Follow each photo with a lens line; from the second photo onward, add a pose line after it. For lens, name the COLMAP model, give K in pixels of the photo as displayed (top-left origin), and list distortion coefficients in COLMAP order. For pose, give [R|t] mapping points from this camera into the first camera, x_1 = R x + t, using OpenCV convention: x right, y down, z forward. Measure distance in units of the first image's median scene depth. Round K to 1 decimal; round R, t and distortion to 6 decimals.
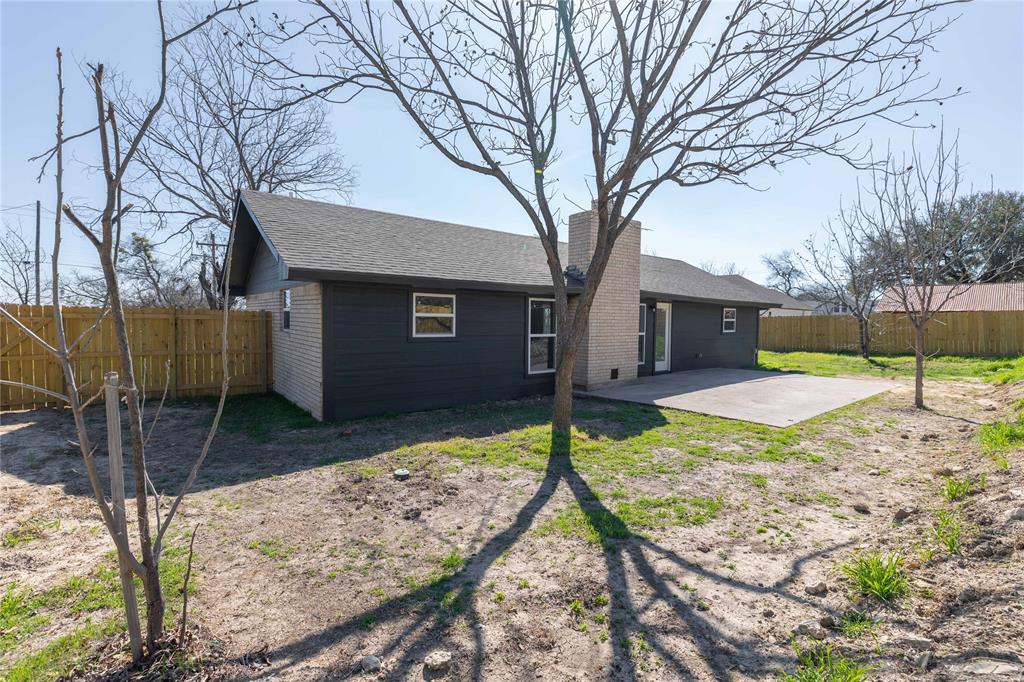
lens RADIAL K [[441.0, 0, 512.0], [0, 441.0, 341.0], [0, 0, 1]] dist [-0.001212, 0.000008]
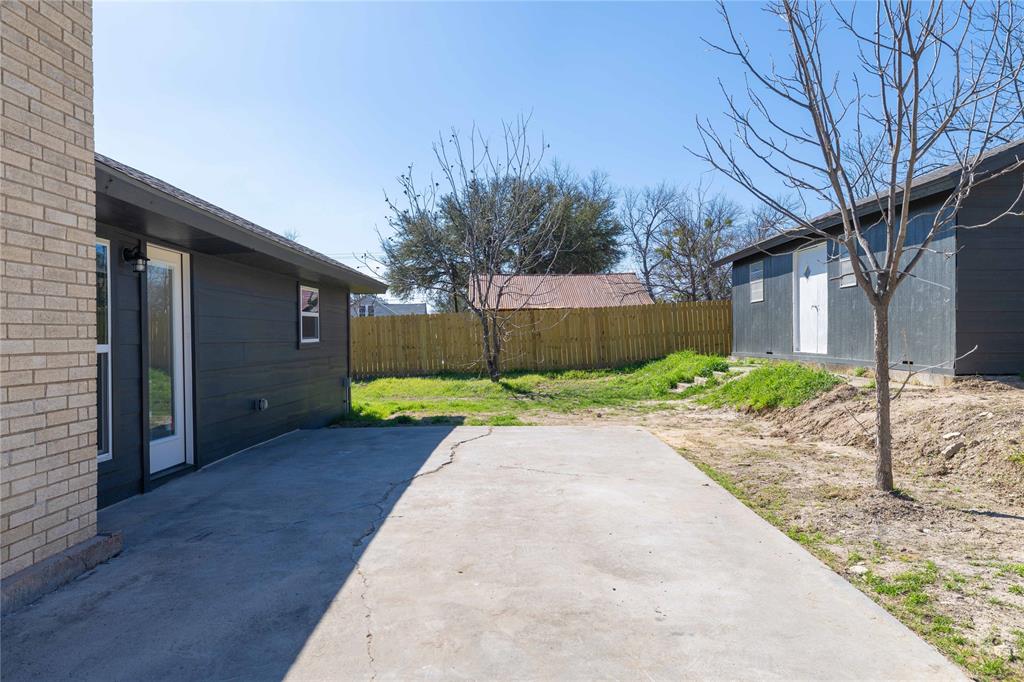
lens RADIAL K [[684.1, 0, 512.0], [0, 684.1, 341.0], [0, 0, 1]] dist [0.006804, 0.000902]
pose [[0.634000, -0.022895, 0.772994, 0.092499], [0.054681, 0.998387, -0.015278, -0.000839], [-0.771398, 0.051955, 0.634229, 0.381102]]
